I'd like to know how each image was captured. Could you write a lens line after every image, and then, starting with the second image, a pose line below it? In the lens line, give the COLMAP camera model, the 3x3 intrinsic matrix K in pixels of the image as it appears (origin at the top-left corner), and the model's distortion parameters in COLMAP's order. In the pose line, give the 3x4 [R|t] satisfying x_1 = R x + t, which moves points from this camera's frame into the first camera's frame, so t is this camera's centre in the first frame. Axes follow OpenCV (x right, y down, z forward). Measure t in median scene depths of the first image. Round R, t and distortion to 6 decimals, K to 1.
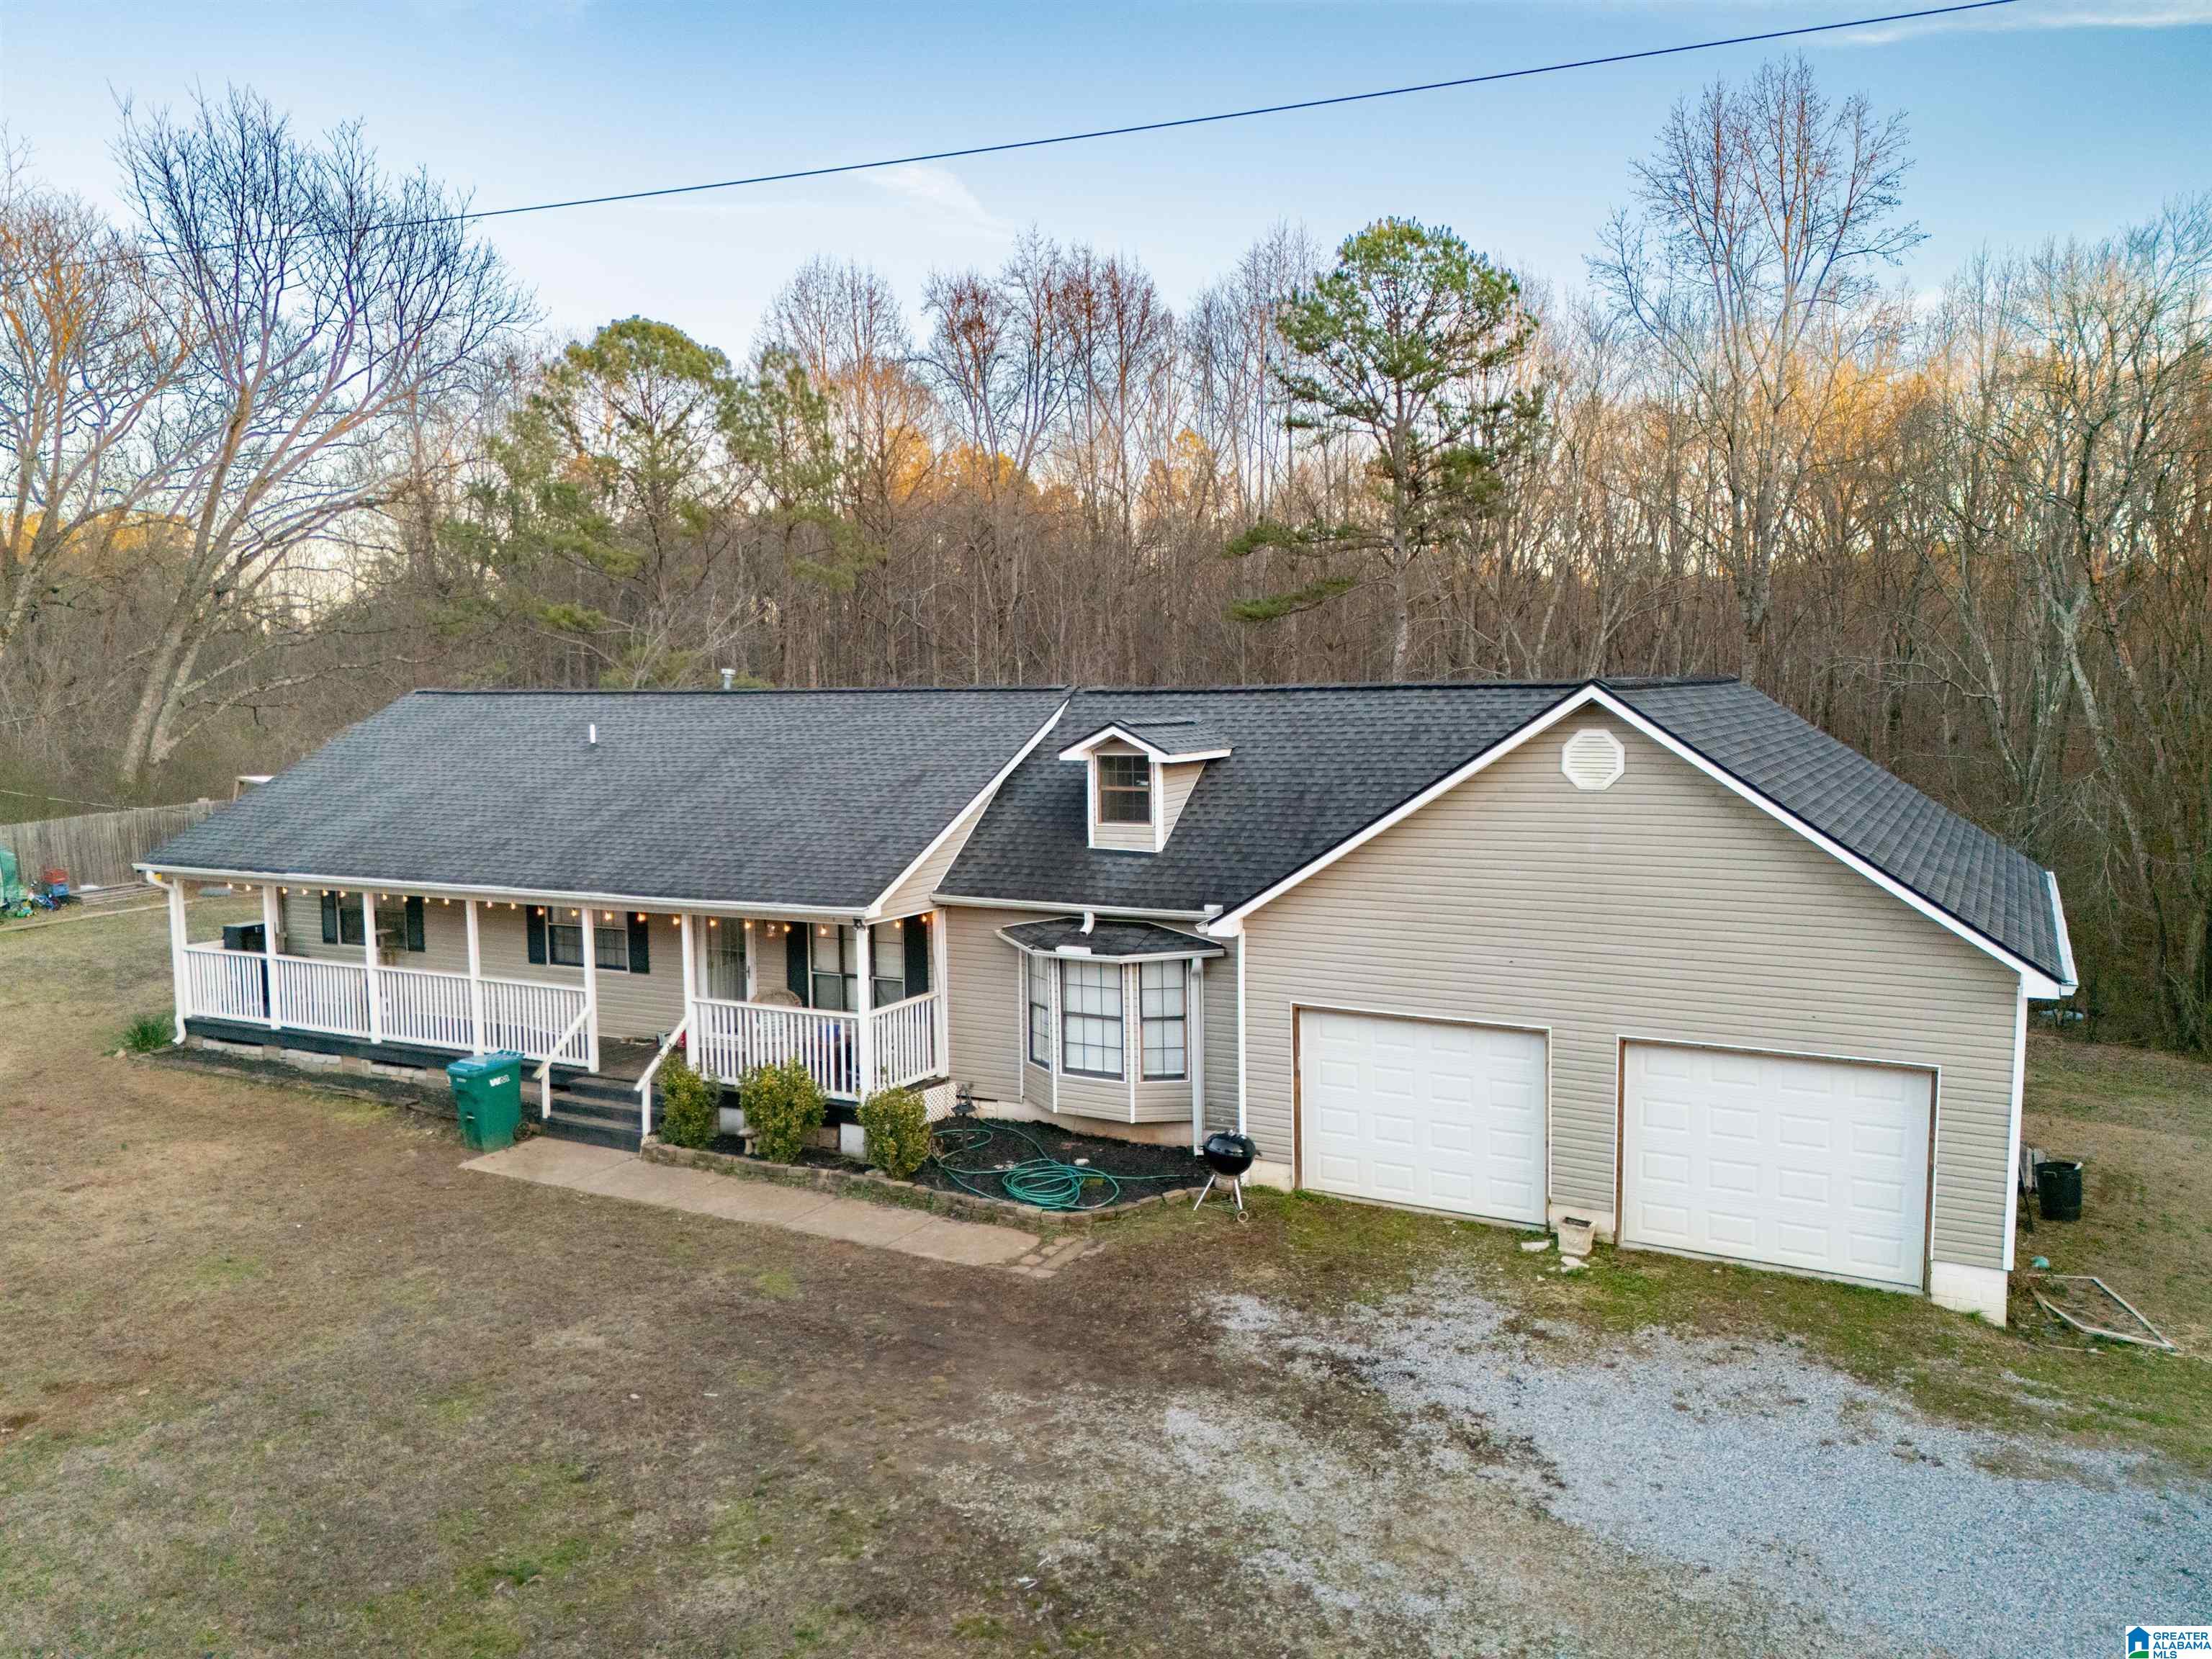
lens RADIAL K [[1642.6, 0, 1106.0], [0, 1642.6, 829.5], [0, 0, 1]] dist [0.063225, -0.073096]
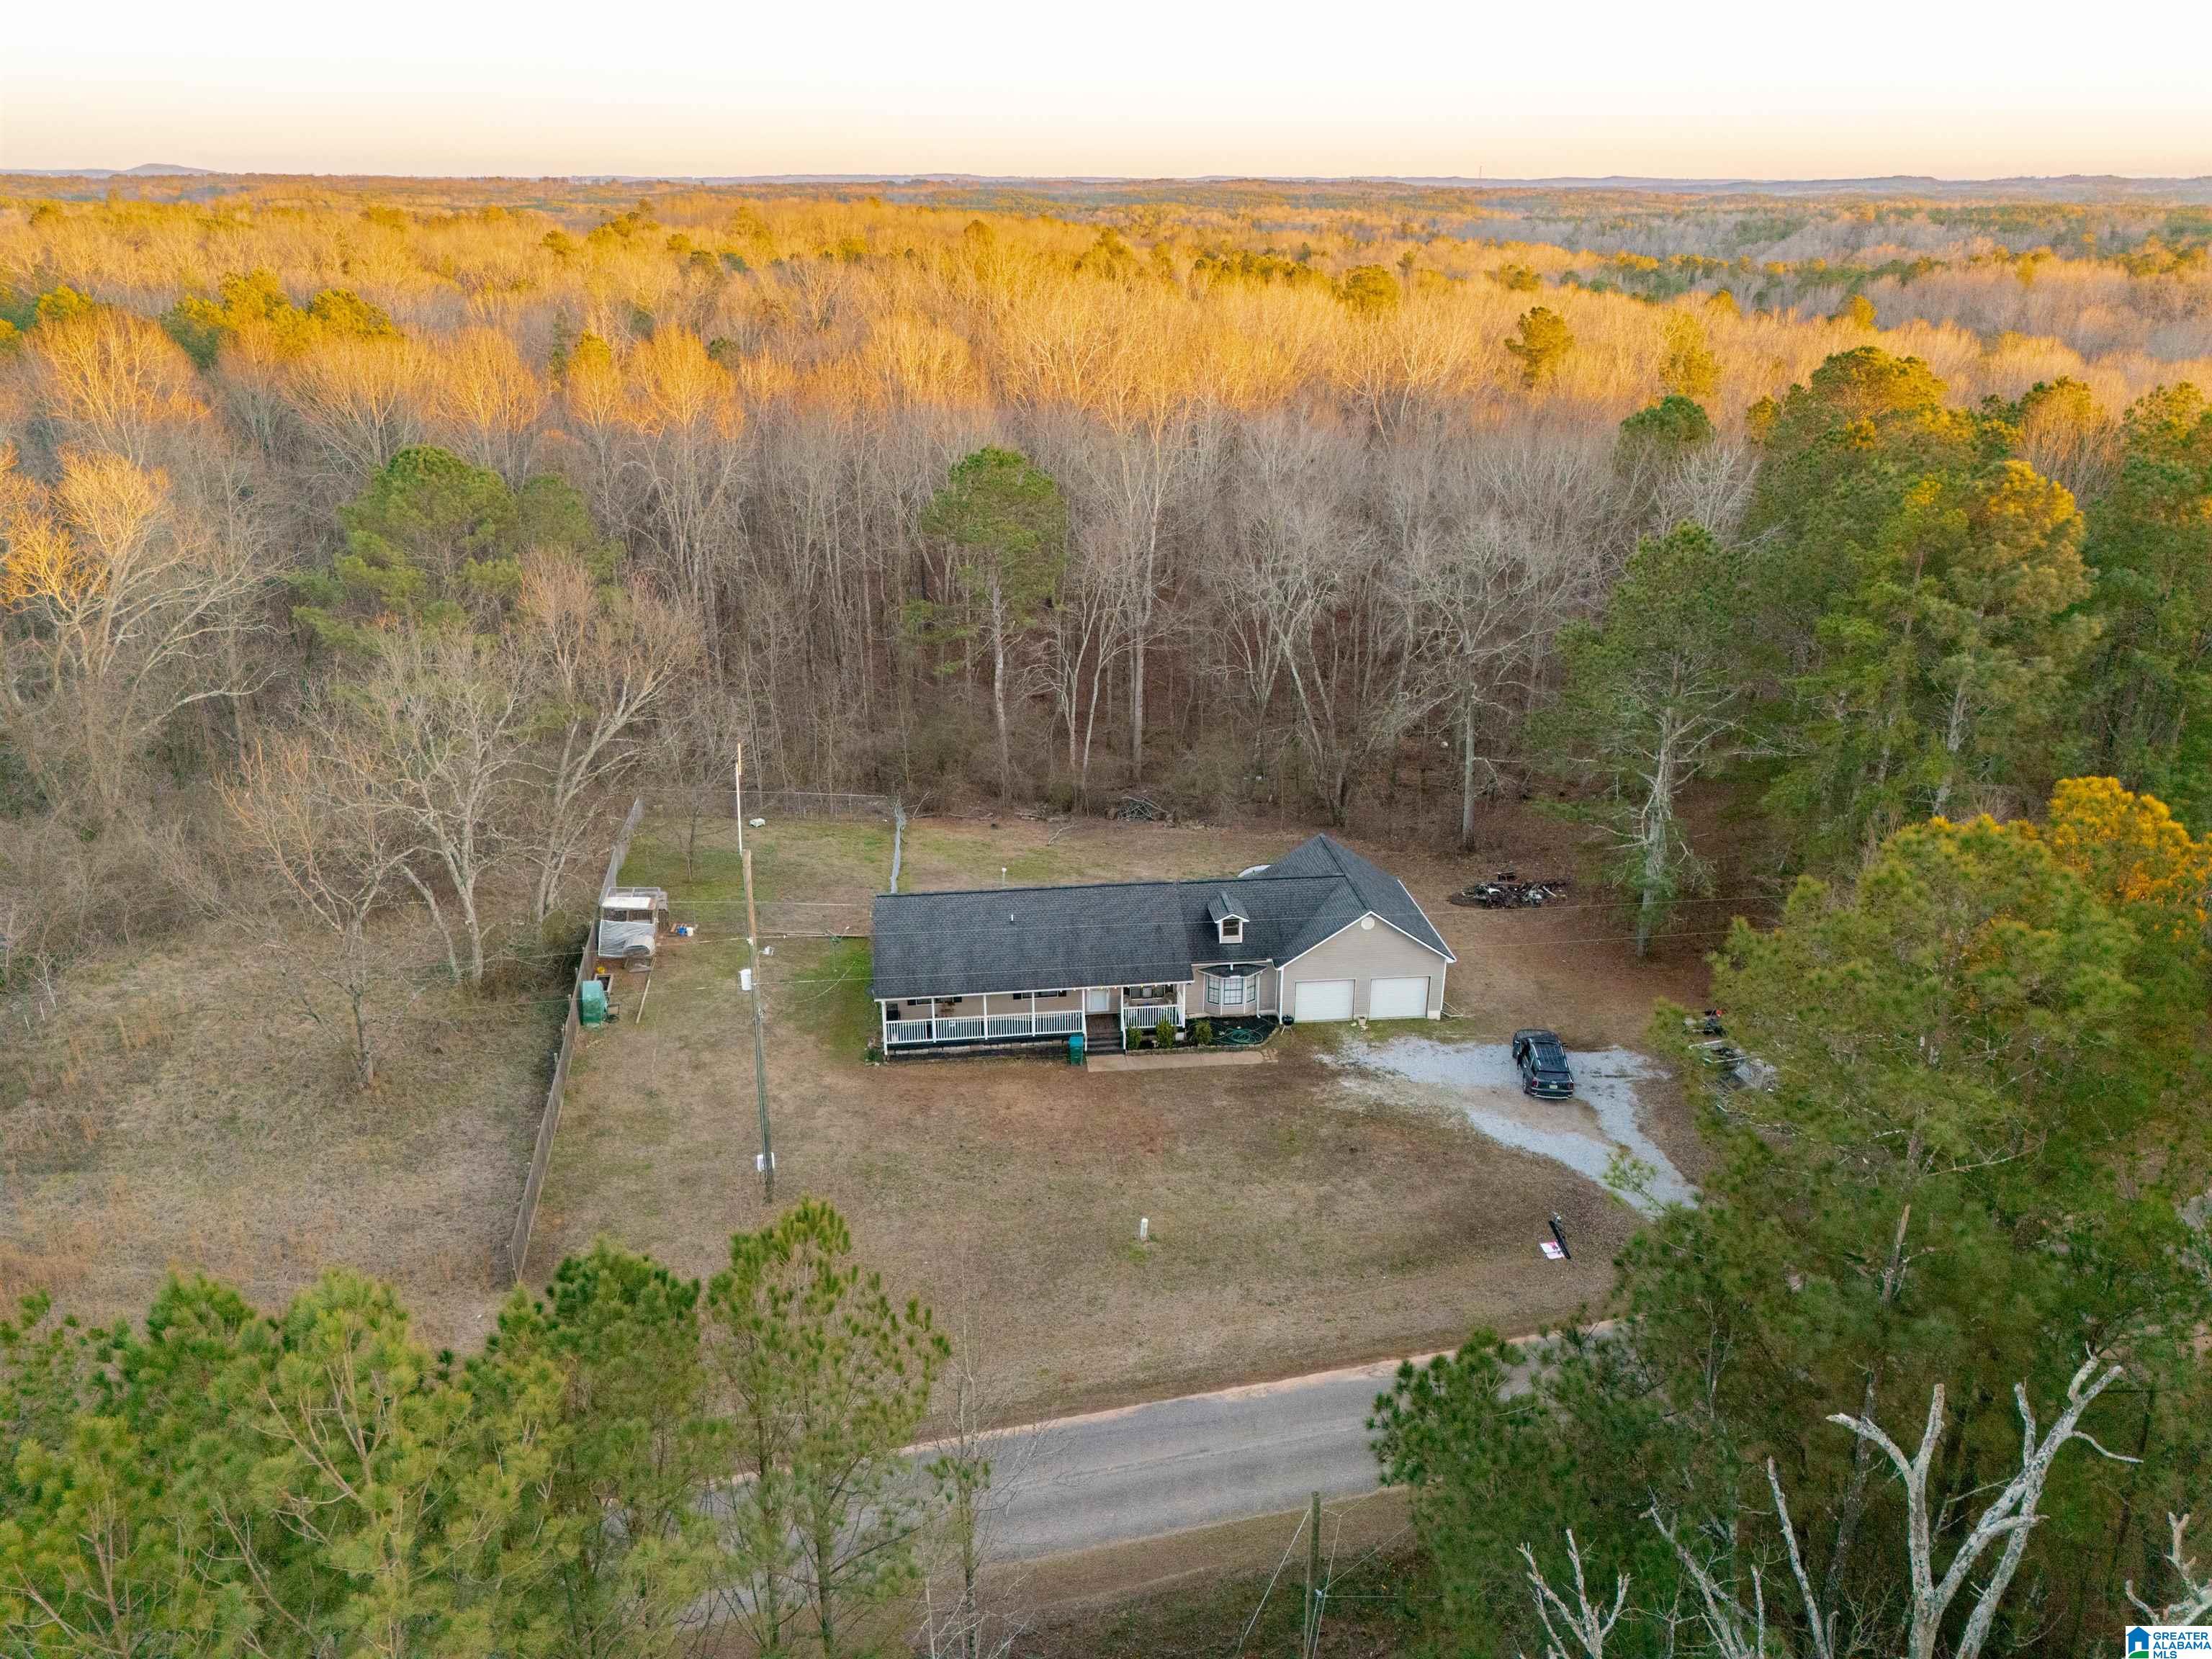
lens RADIAL K [[1642.6, 0, 1106.0], [0, 1642.6, 829.5], [0, 0, 1]] dist [0.063225, -0.073096]
pose [[0.815985, -0.195326, 0.544074, -2.171107], [0.041436, 0.958527, 0.281973, -1.280683], [-0.576586, -0.207541, 0.790237, -1.686116]]
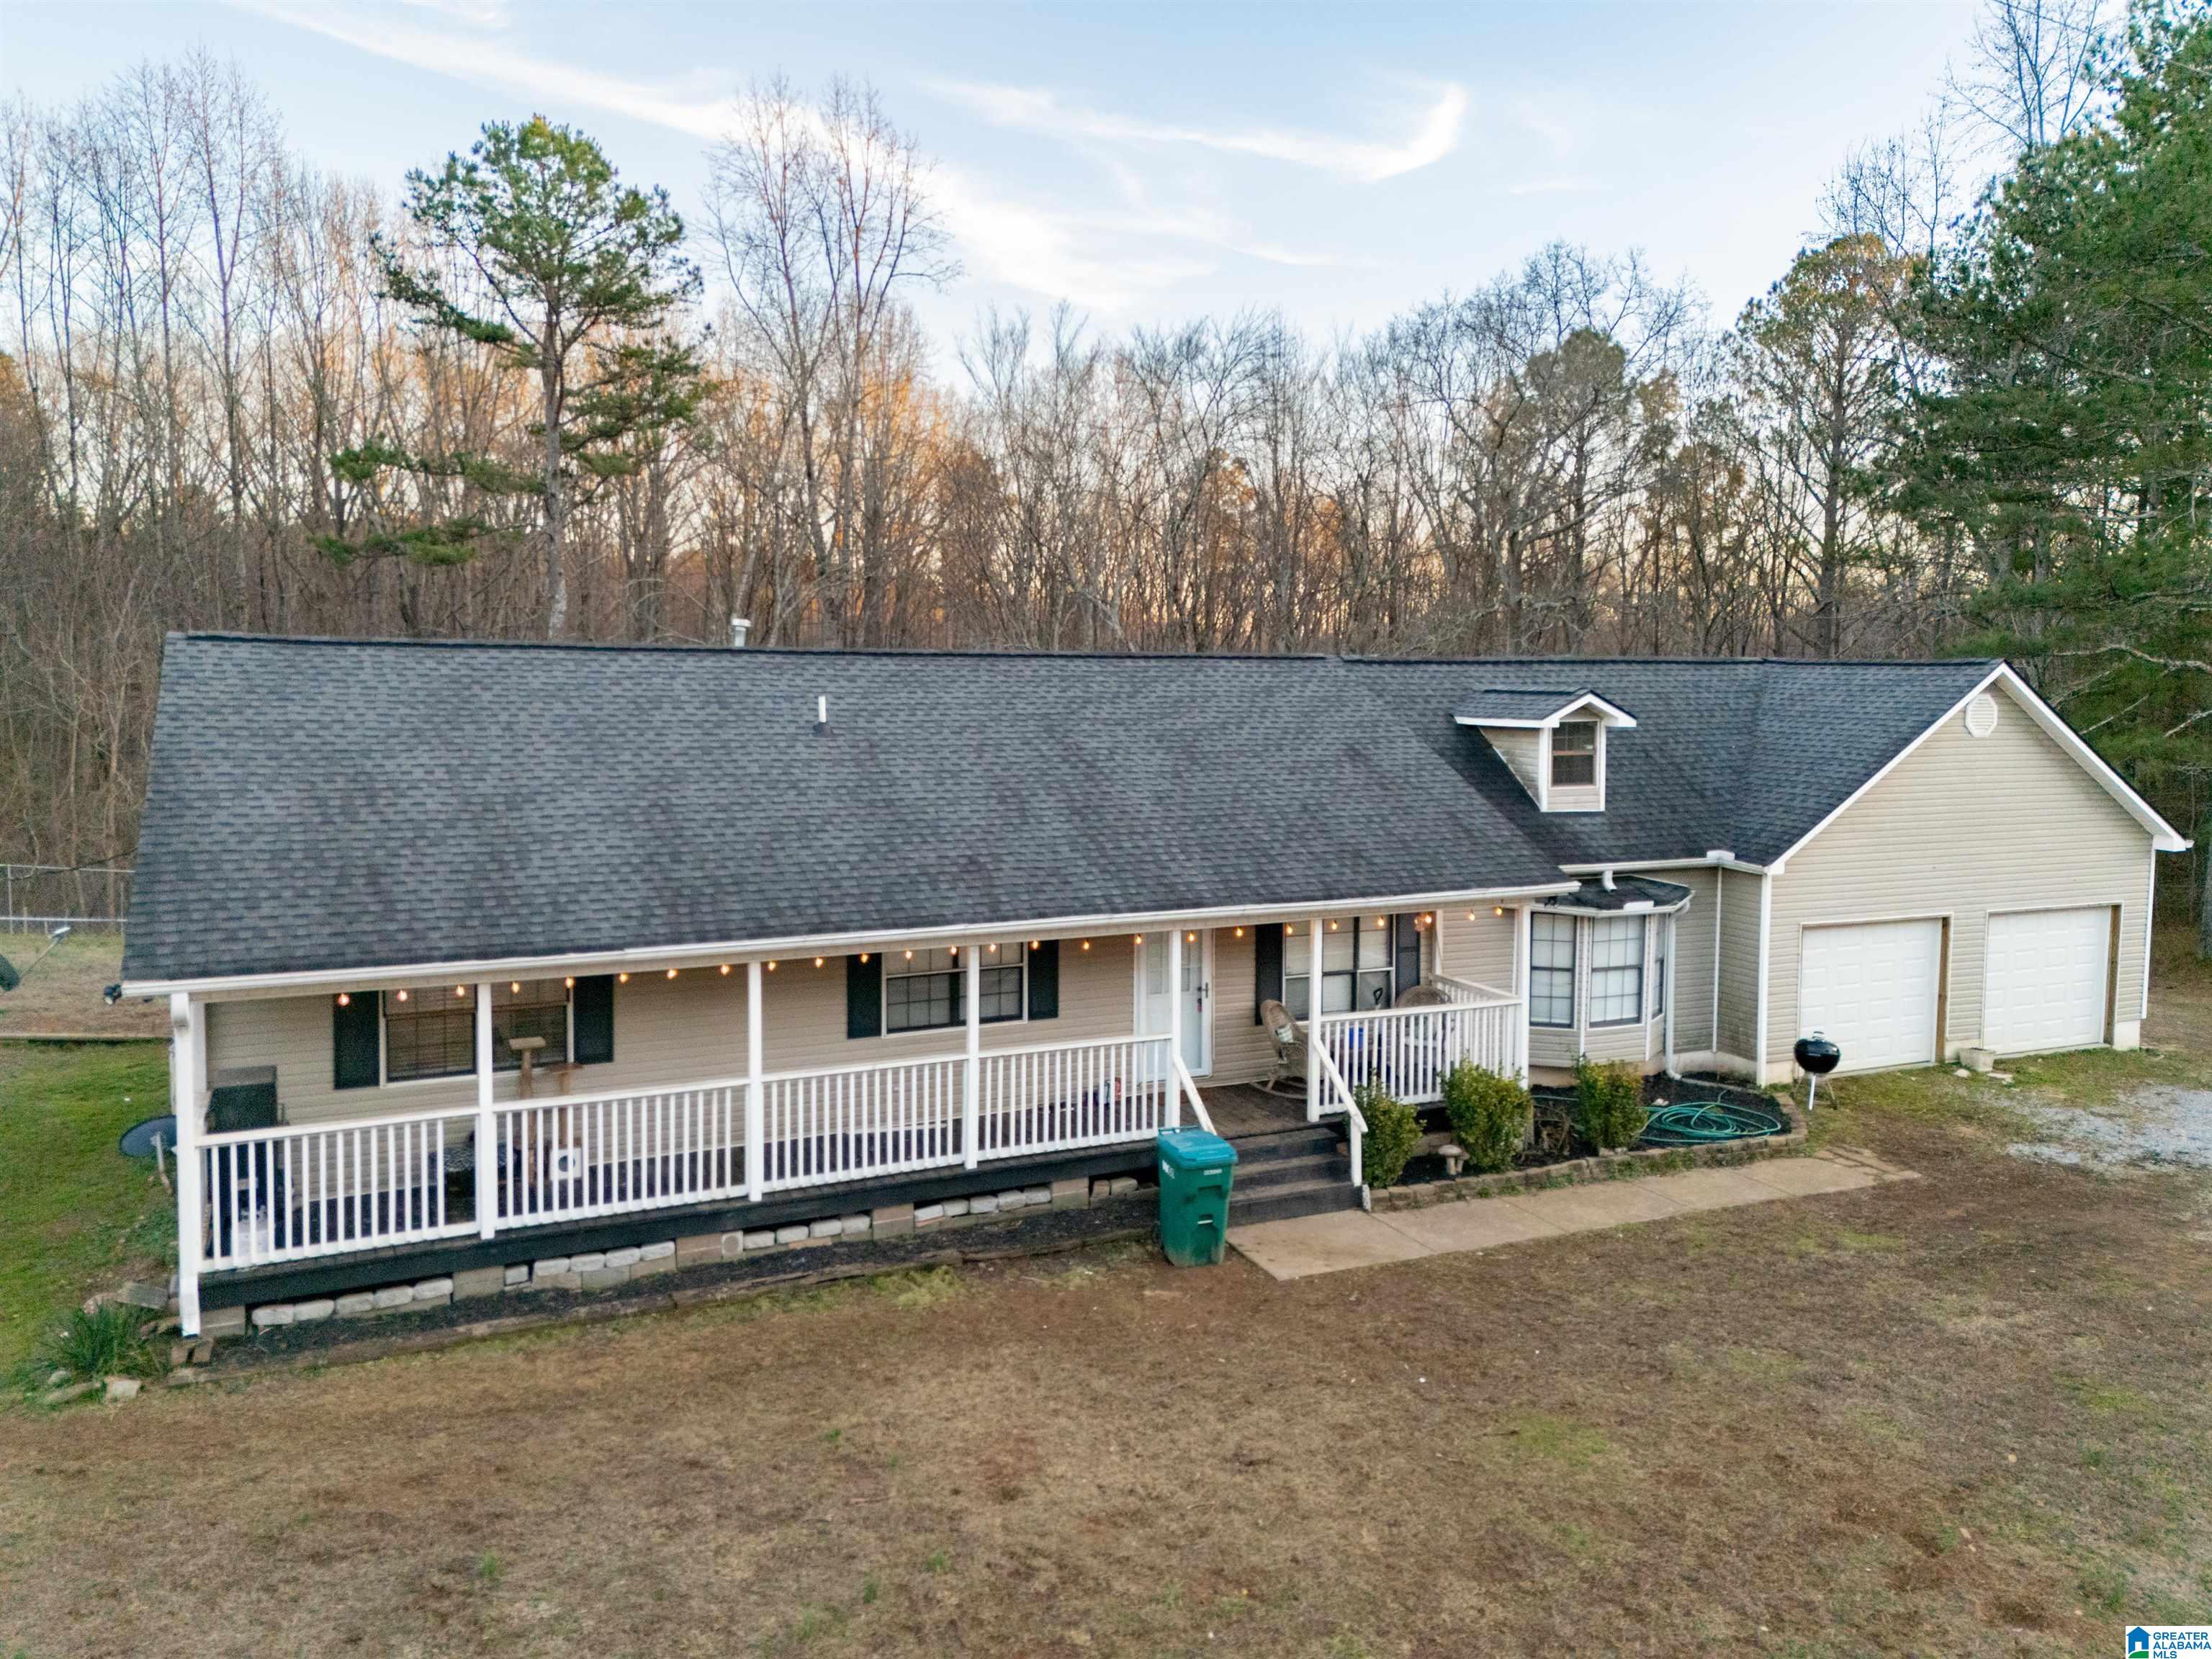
lens RADIAL K [[1693.3, 0, 1163.5], [0, 1693.3, 781.4], [0, 0, 1]] dist [0.074448, -0.009650]
pose [[0.575291, -0.042457, 0.816846, -1.045732], [0.056265, 0.998341, 0.012264, -0.035169], [-0.816011, 0.038904, 0.576725, 0.589670]]
